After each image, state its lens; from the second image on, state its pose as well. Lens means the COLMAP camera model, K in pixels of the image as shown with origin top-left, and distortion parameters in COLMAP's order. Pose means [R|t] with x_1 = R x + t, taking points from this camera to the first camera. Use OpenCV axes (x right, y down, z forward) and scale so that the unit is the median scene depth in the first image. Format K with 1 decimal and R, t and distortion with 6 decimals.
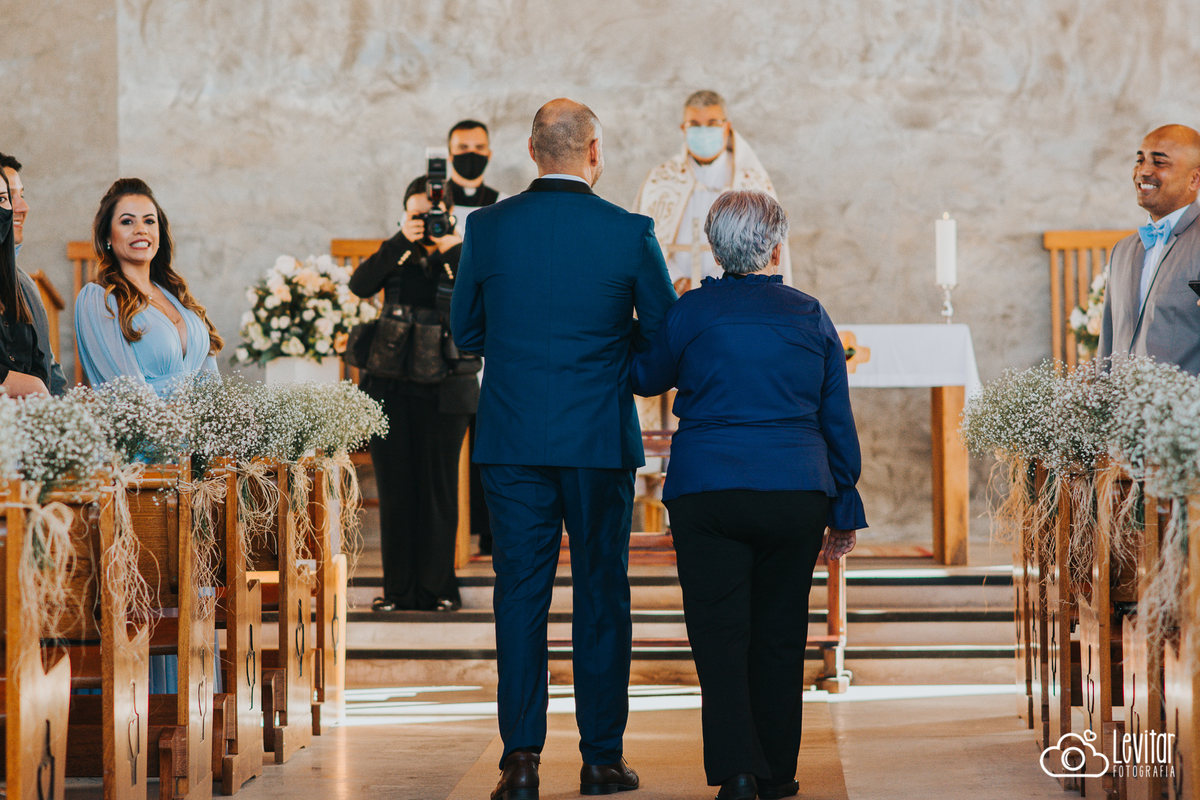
lens RADIAL K [[6315.1, 0, 600.0], [0, 6315.1, 400.0], [0, 0, 1]] dist [-0.261731, 3.018742]
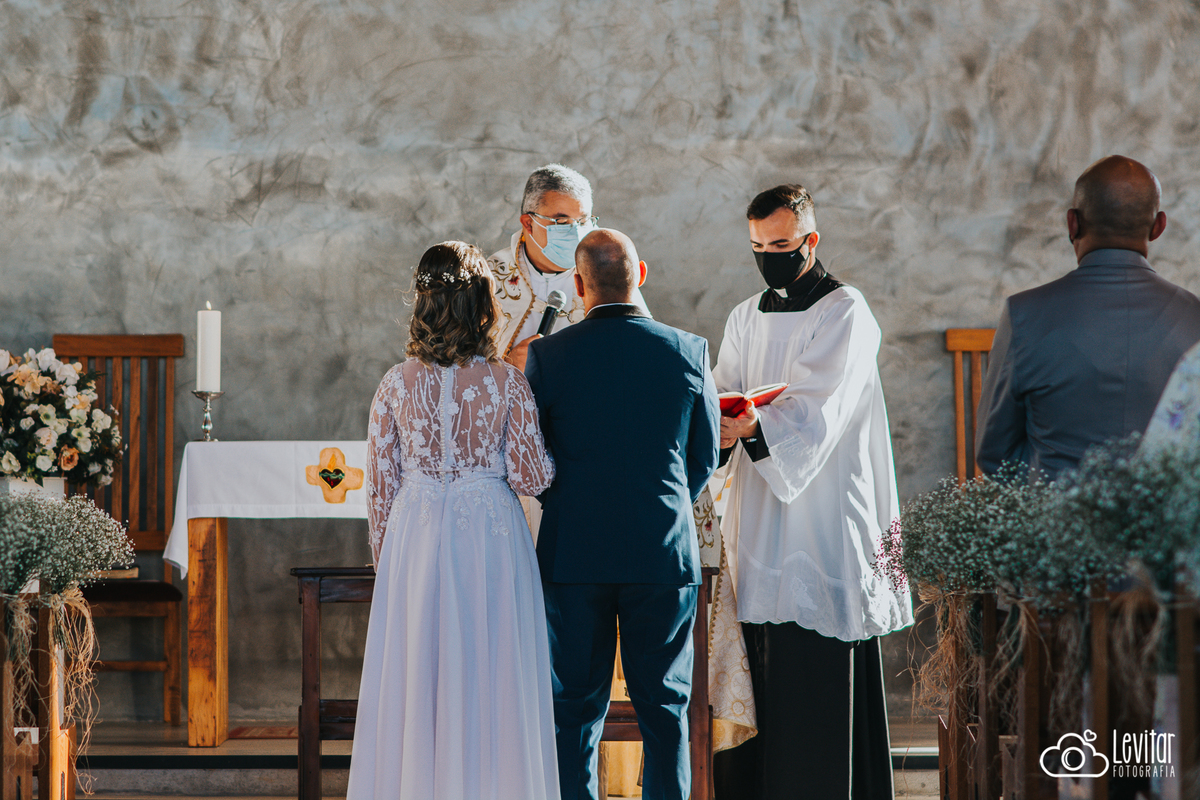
lens RADIAL K [[6315.1, 0, 600.0], [0, 6315.1, 400.0], [0, 0, 1]] dist [-0.261731, 3.018742]
pose [[0.998655, 0.006182, 0.051485, -0.014654], [-0.004231, 0.999272, -0.037923, 0.012769], [-0.051682, 0.037654, 0.997953, 0.202073]]
